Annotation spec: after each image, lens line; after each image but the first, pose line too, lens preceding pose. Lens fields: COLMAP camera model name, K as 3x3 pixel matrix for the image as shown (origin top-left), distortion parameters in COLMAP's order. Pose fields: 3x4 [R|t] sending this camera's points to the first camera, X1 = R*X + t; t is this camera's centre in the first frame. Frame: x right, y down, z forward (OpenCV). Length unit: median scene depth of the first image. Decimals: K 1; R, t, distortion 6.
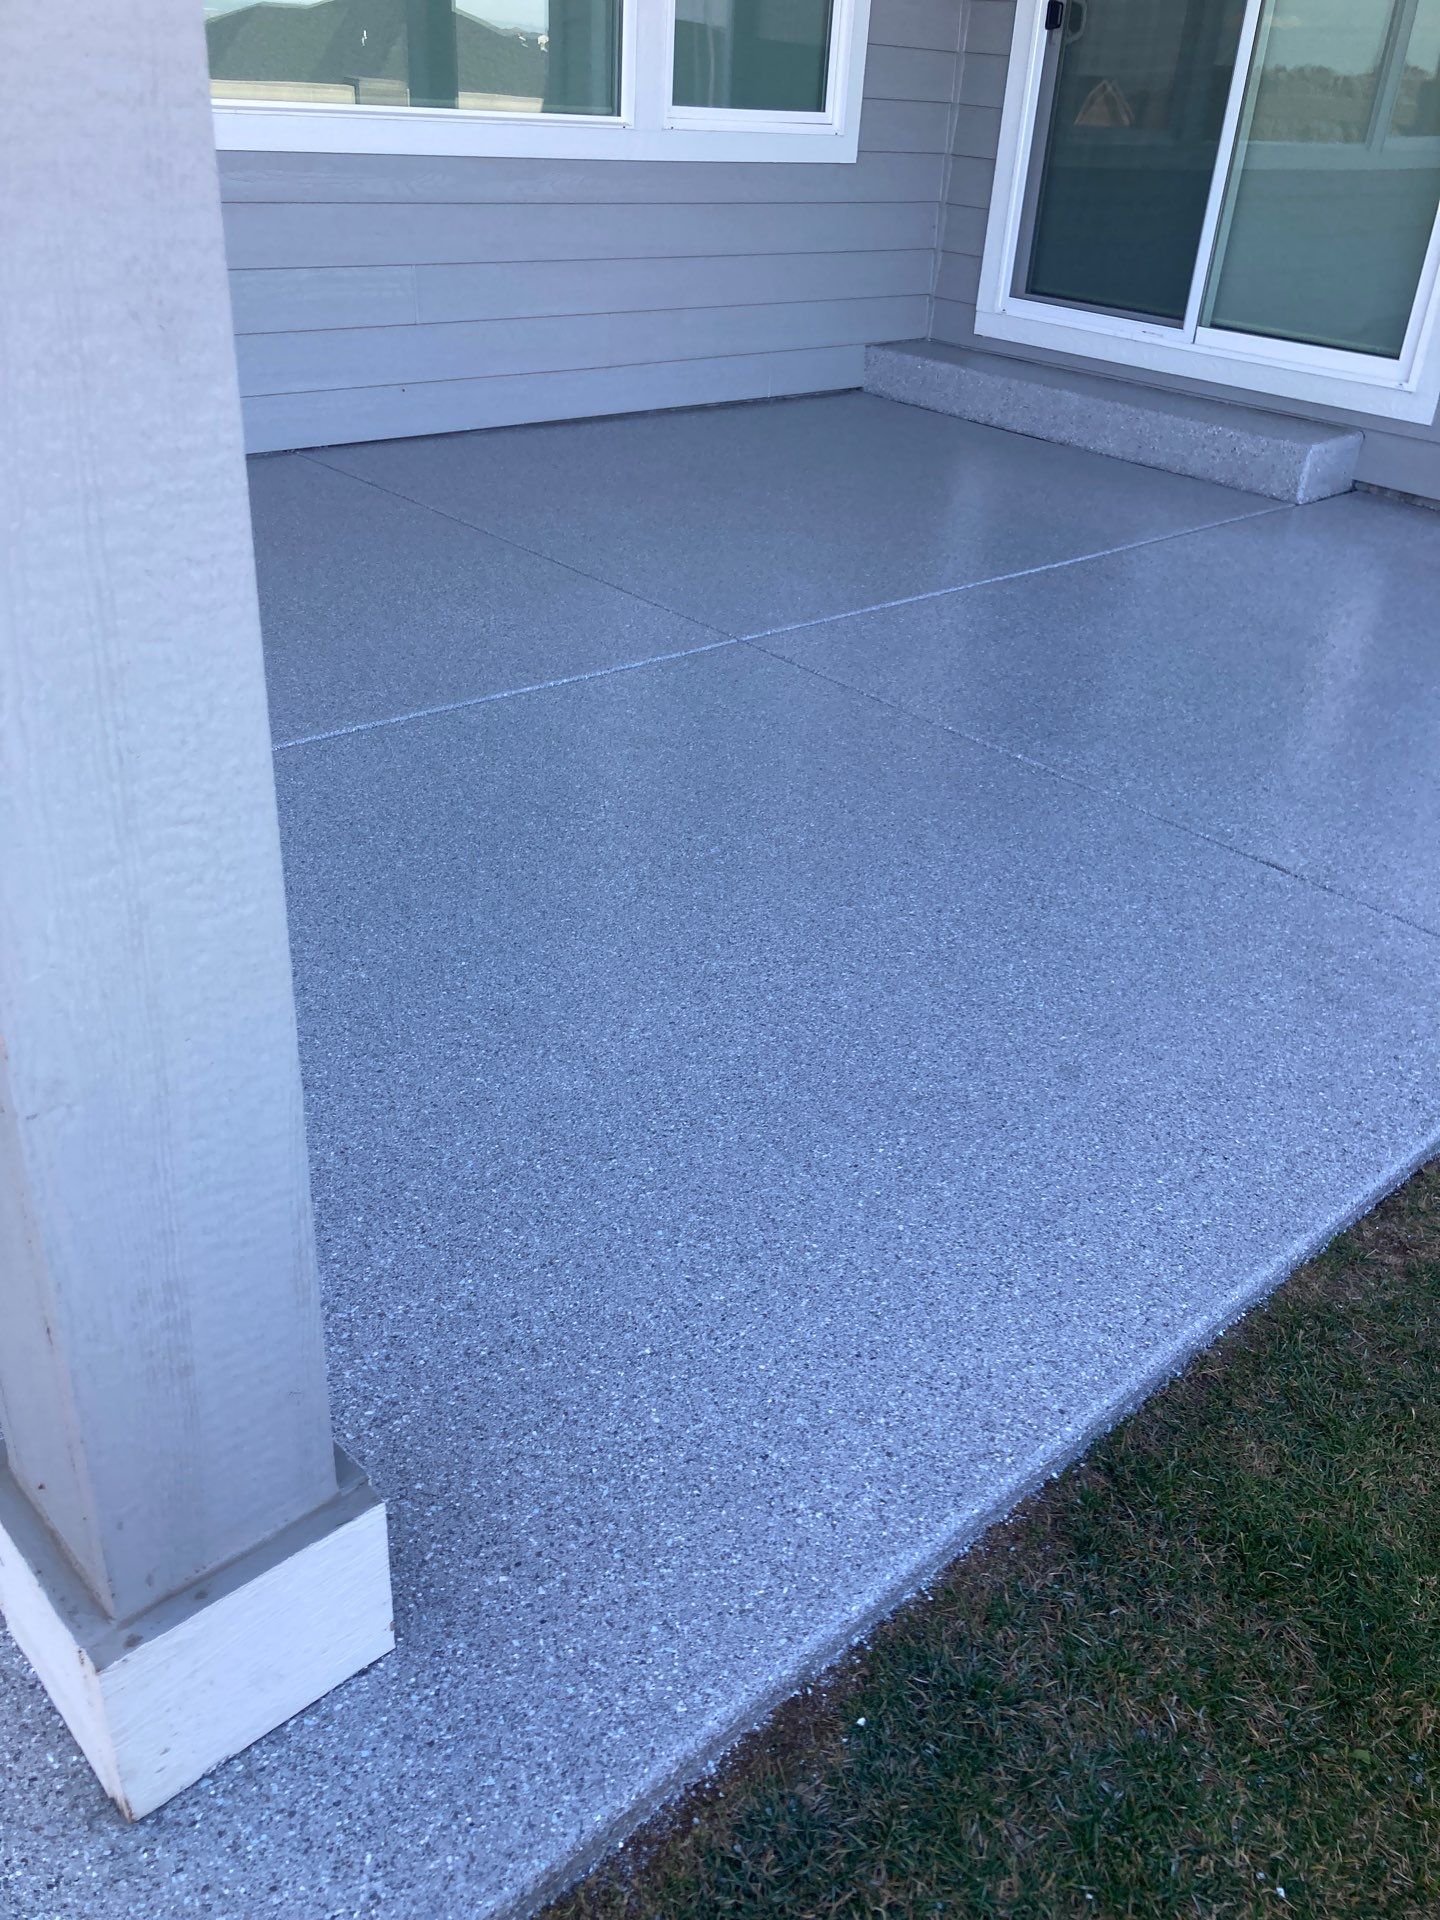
lens RADIAL K [[1601.5, 0, 705.0], [0, 1601.5, 962.1], [0, 0, 1]] dist [-0.005721, 0.012900]
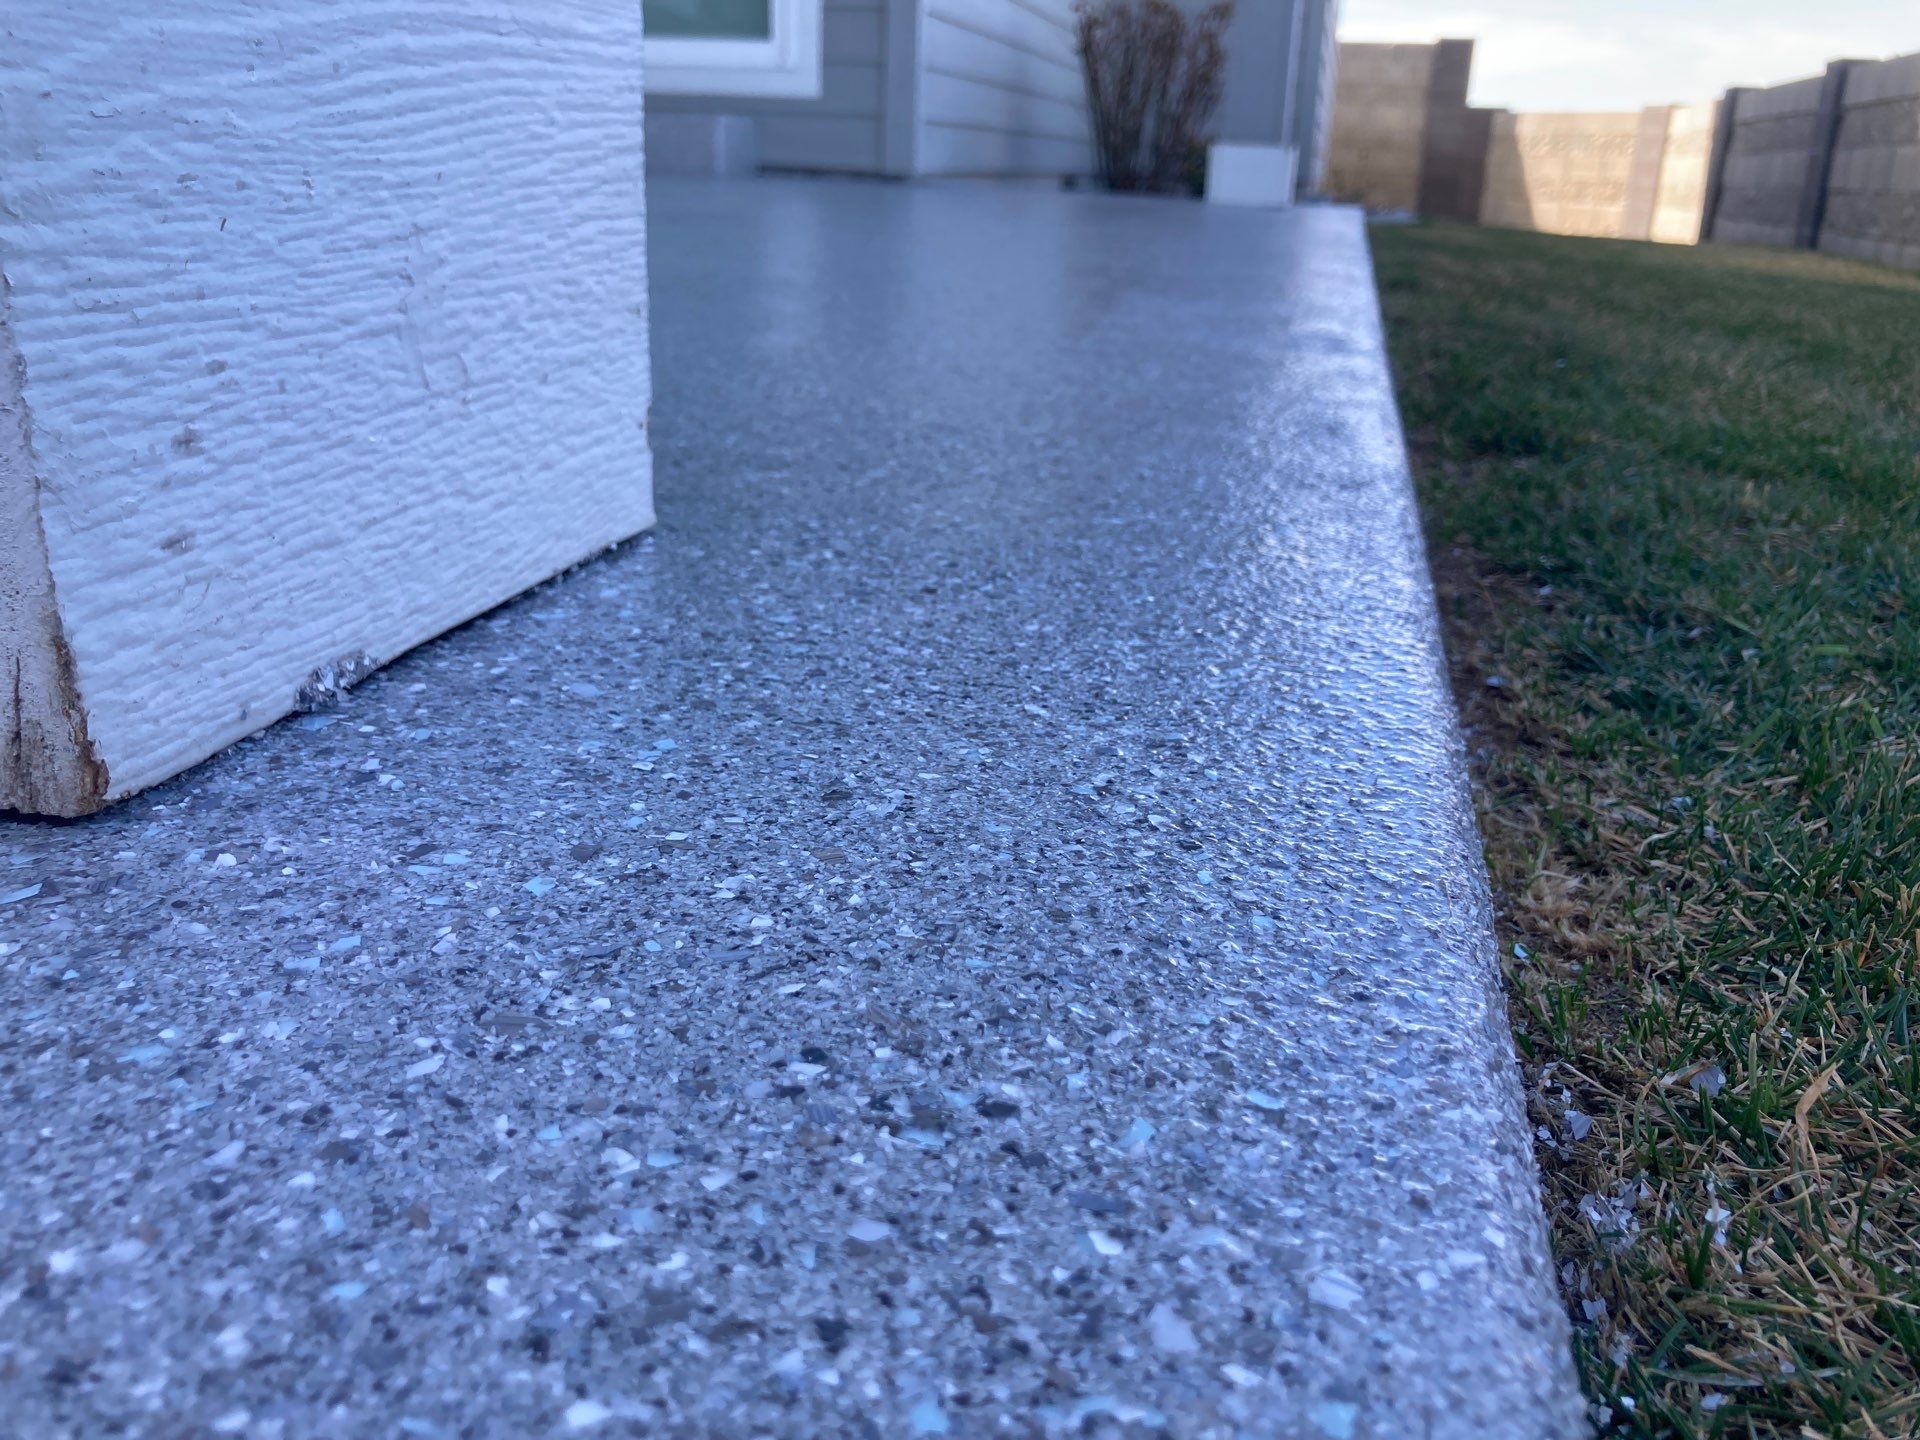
lens RADIAL K [[1601.5, 0, 960.0], [0, 1601.5, 720.0], [0, 0, 1]] dist [-0.005721, 0.012900]
pose [[0.827666, -0.222866, 0.515072, -0.370765], [0.296457, 0.952895, -0.064069, 0.577871], [-0.476531, 0.205724, 0.854749, 0.764114]]
